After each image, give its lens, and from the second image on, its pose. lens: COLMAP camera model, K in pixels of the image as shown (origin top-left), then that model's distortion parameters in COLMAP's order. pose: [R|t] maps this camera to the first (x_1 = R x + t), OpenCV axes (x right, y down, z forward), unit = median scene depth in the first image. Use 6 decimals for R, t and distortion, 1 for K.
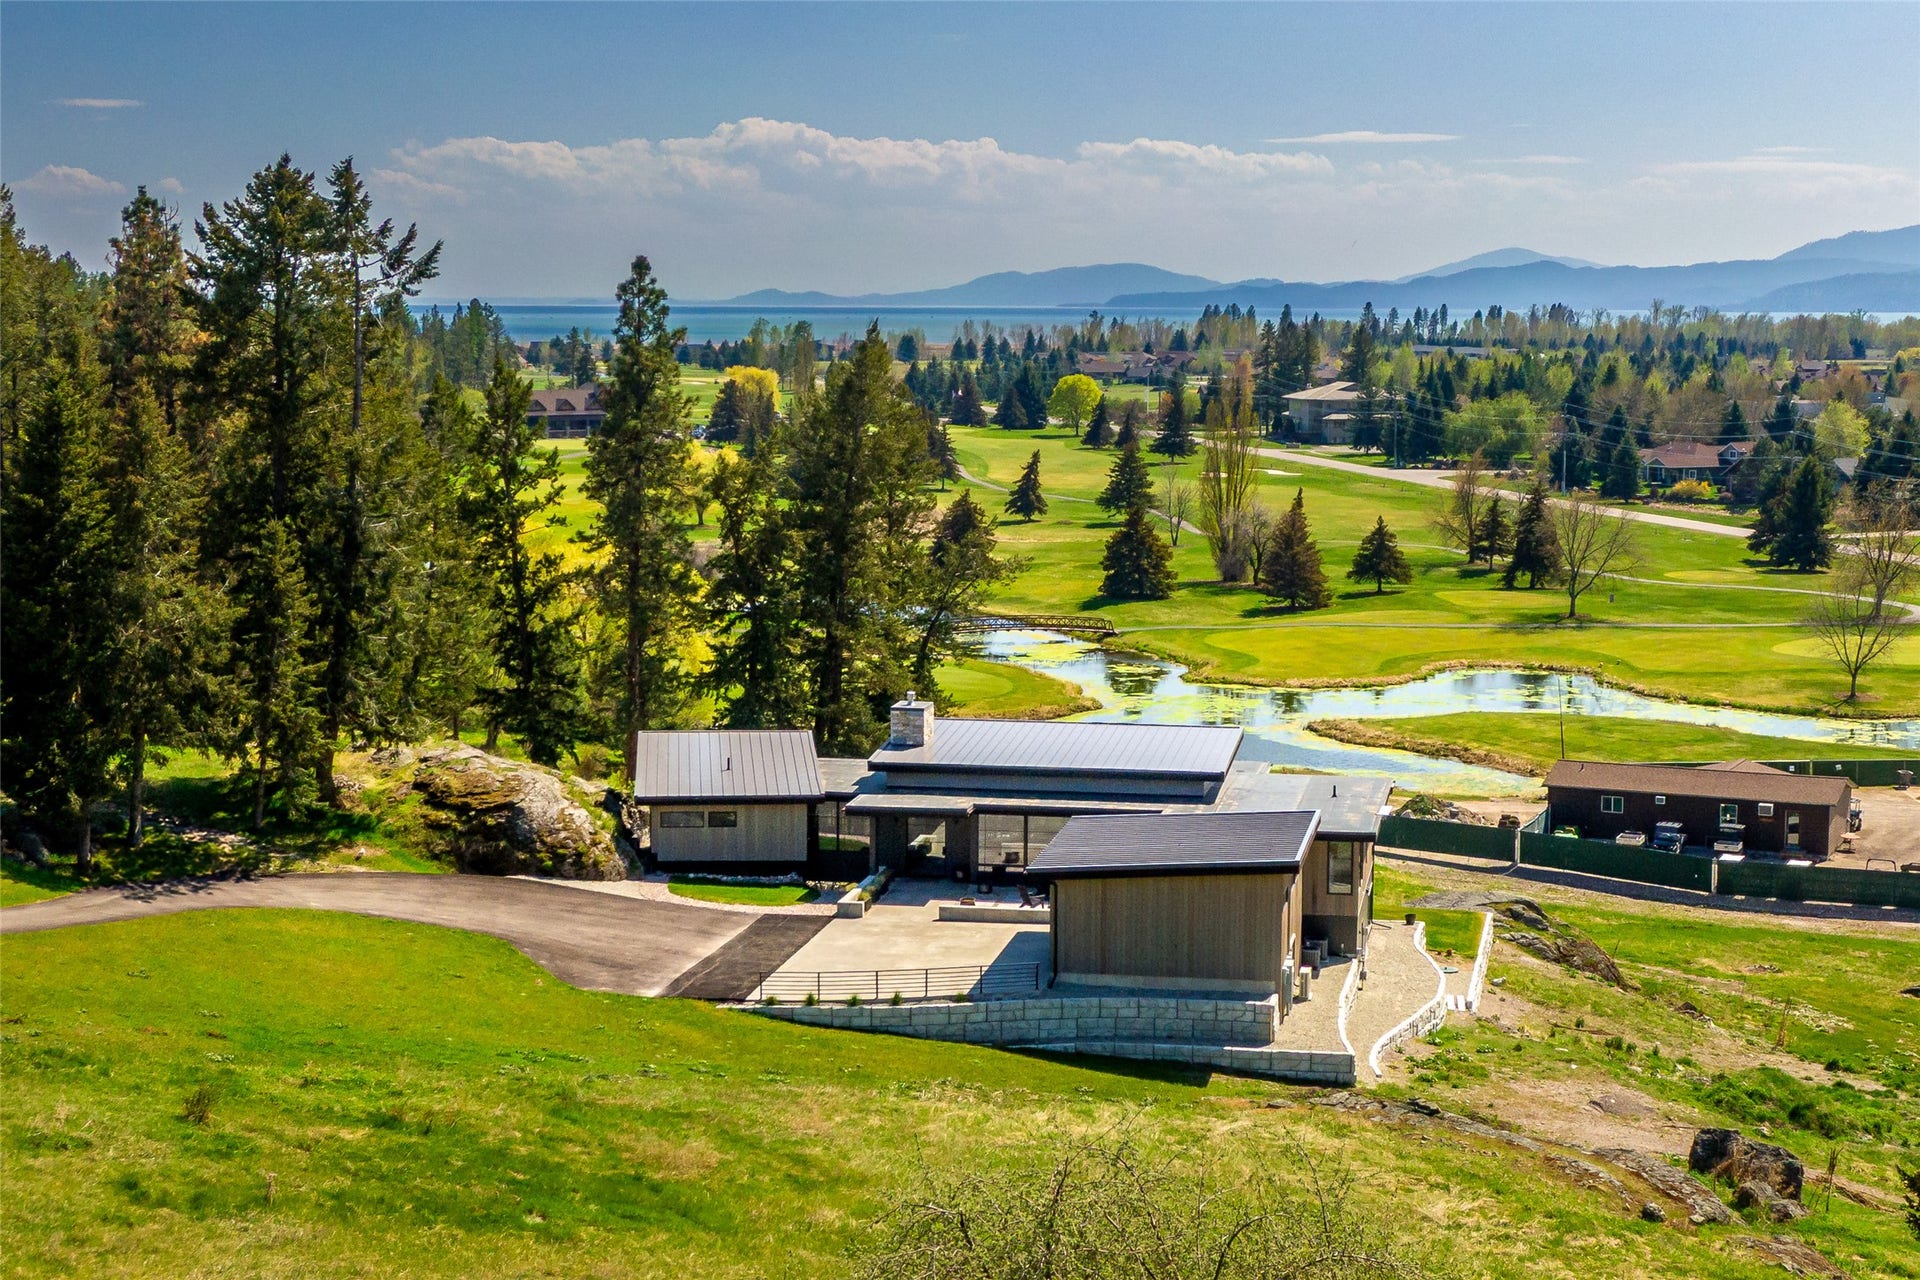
lens RADIAL K [[3188.9, 0, 960.0], [0, 3188.9, 640.0], [0, 0, 1]] dist [0.040245, 0.387656]
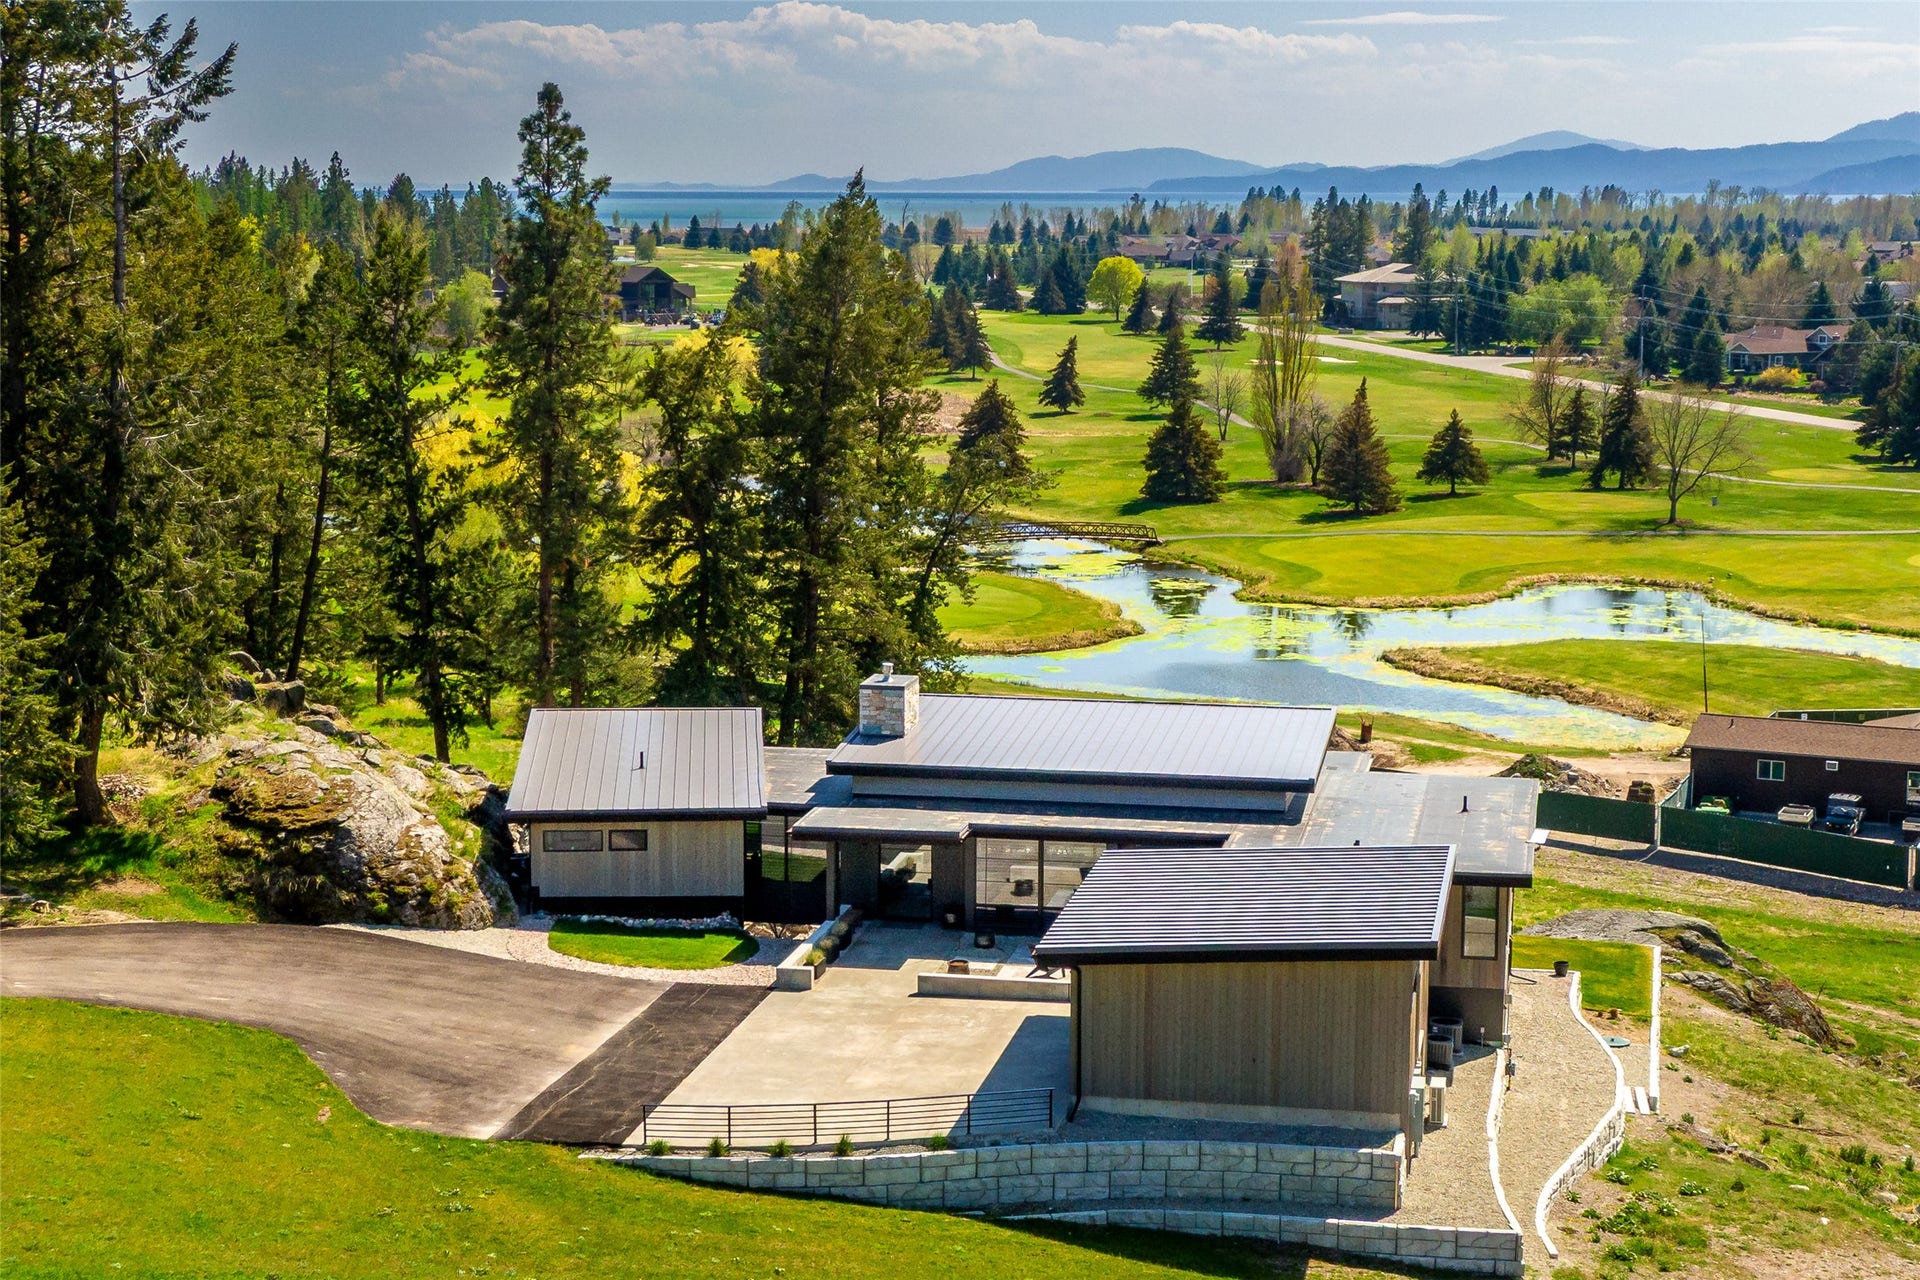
lens RADIAL K [[3188.9, 0, 960.0], [0, 3188.9, 640.0], [0, 0, 1]] dist [0.040245, 0.387656]
pose [[0.999919, 0.000389, -0.012689, 0.009247], [0.000060, 0.999374, 0.035371, -0.013062], [0.012695, -0.035369, 0.999294, 0.223223]]
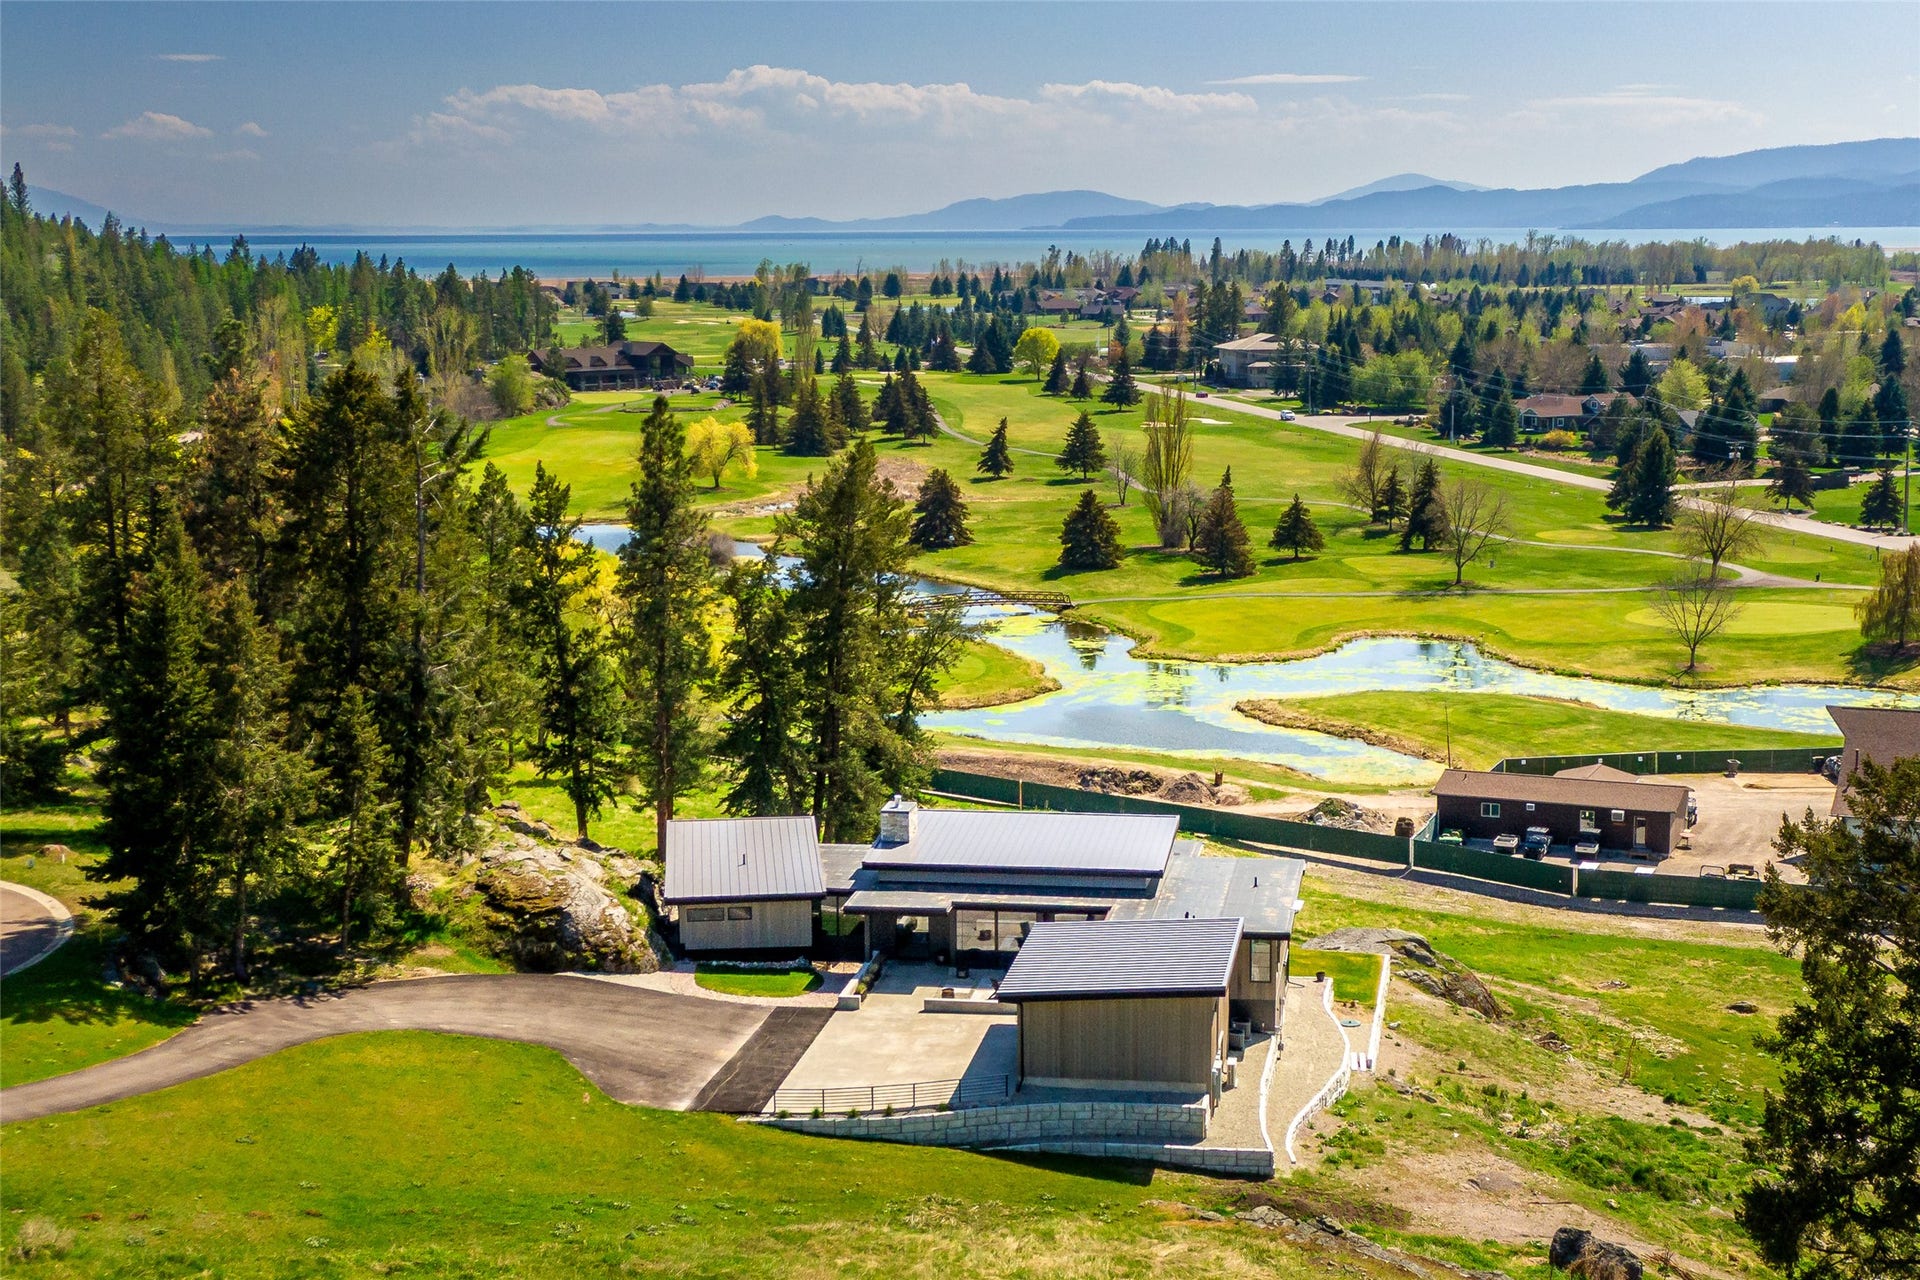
lens RADIAL K [[2725.0, 0, 1024.9], [0, 2725.0, 641.7], [0, 0, 1]] dist [0.028400, 0.186815]
pose [[0.999439, -0.015312, 0.029796, 0.002127], [0.013908, 0.998809, 0.046777, -0.074655], [-0.030476, -0.046336, 0.998461, -0.005754]]
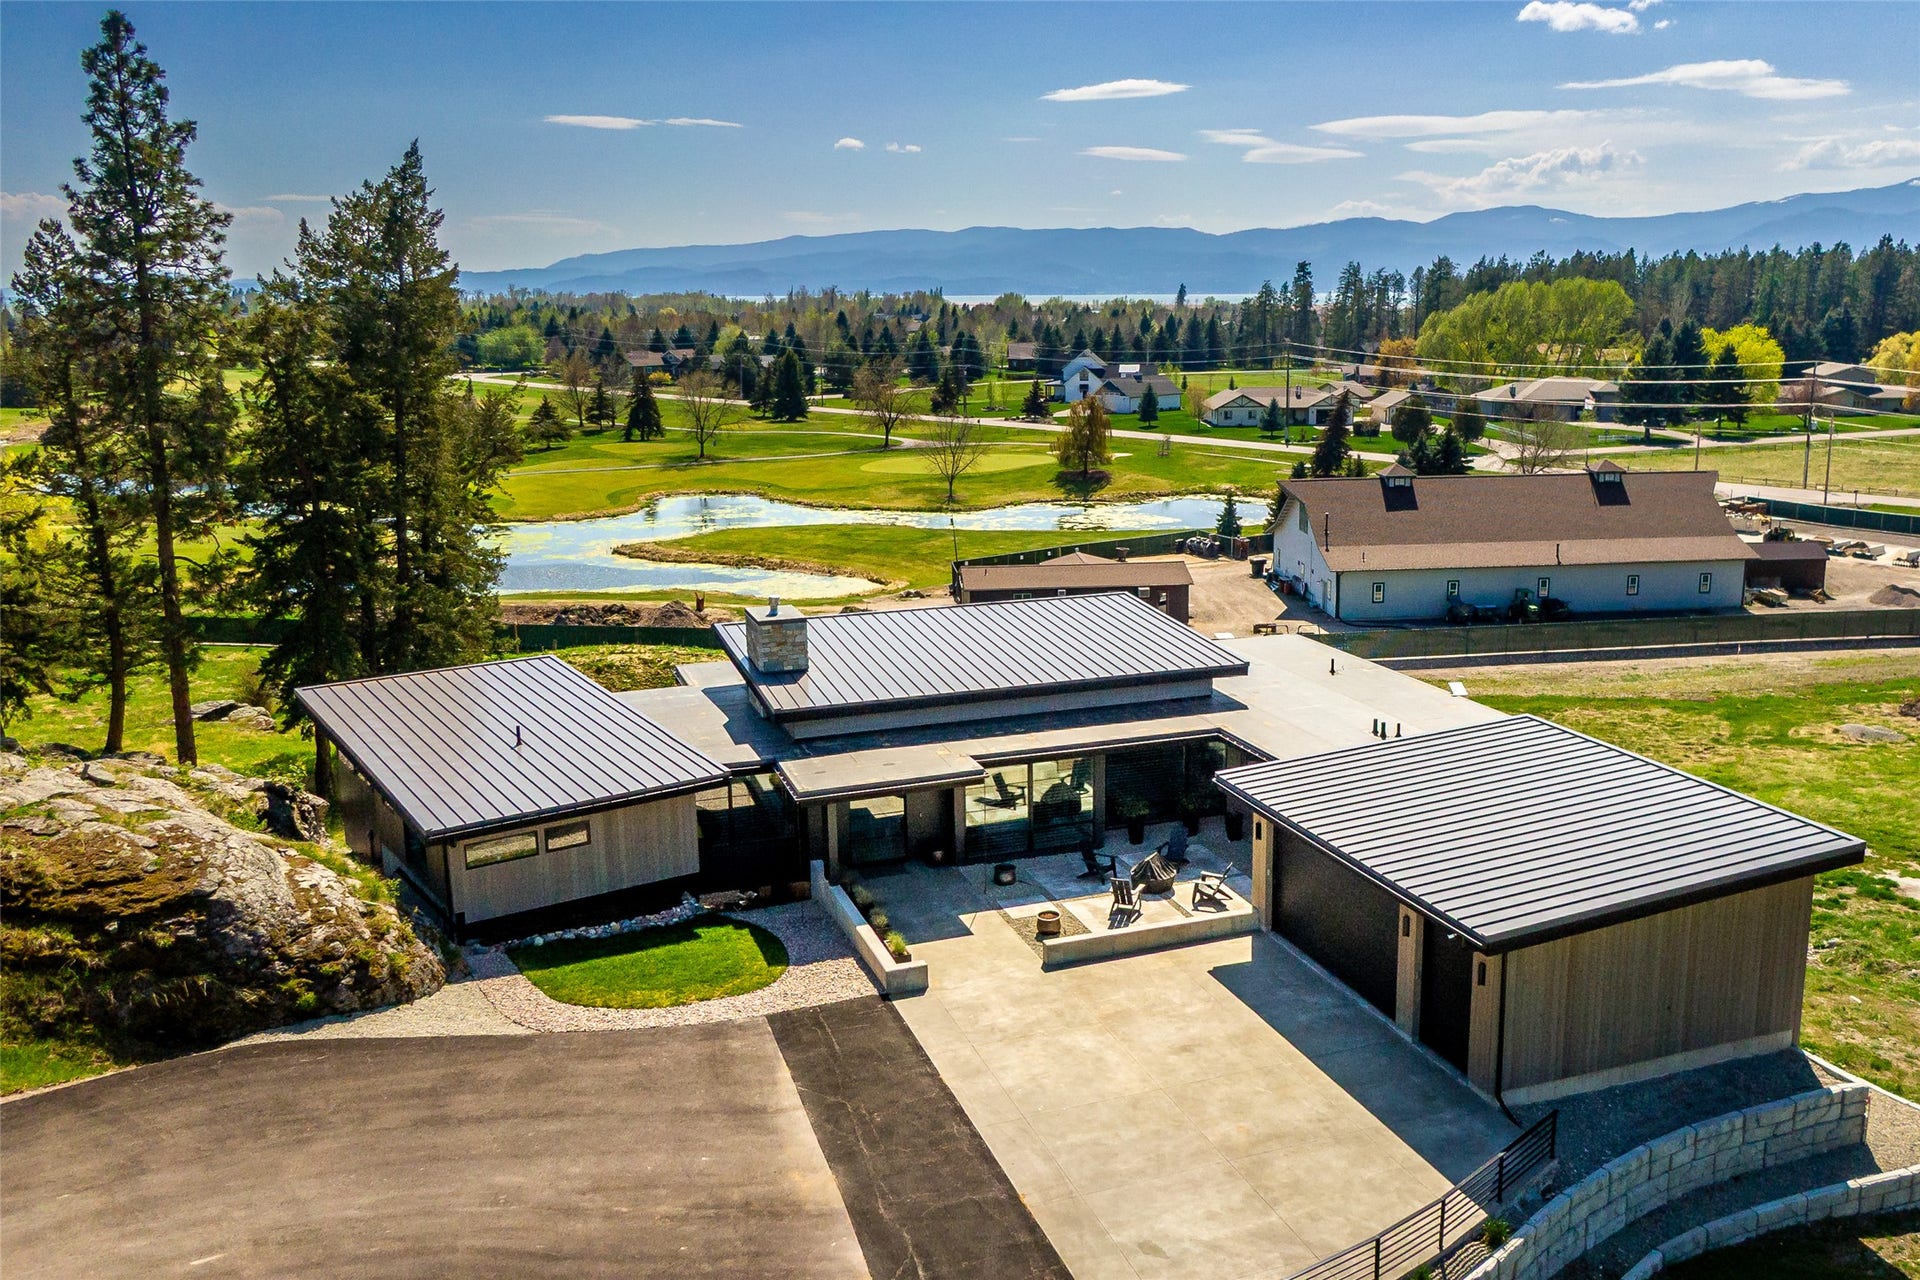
lens RADIAL K [[1604.2, 0, 1071.3], [0, 1604.2, 636.6], [0, 0, 1]] dist [0.034967, -0.013981]
pose [[0.849254, -0.120279, 0.514102, -0.122396], [0.065248, 0.990151, 0.123869, -0.012324], [-0.523937, -0.071652, 0.848738, 0.567502]]
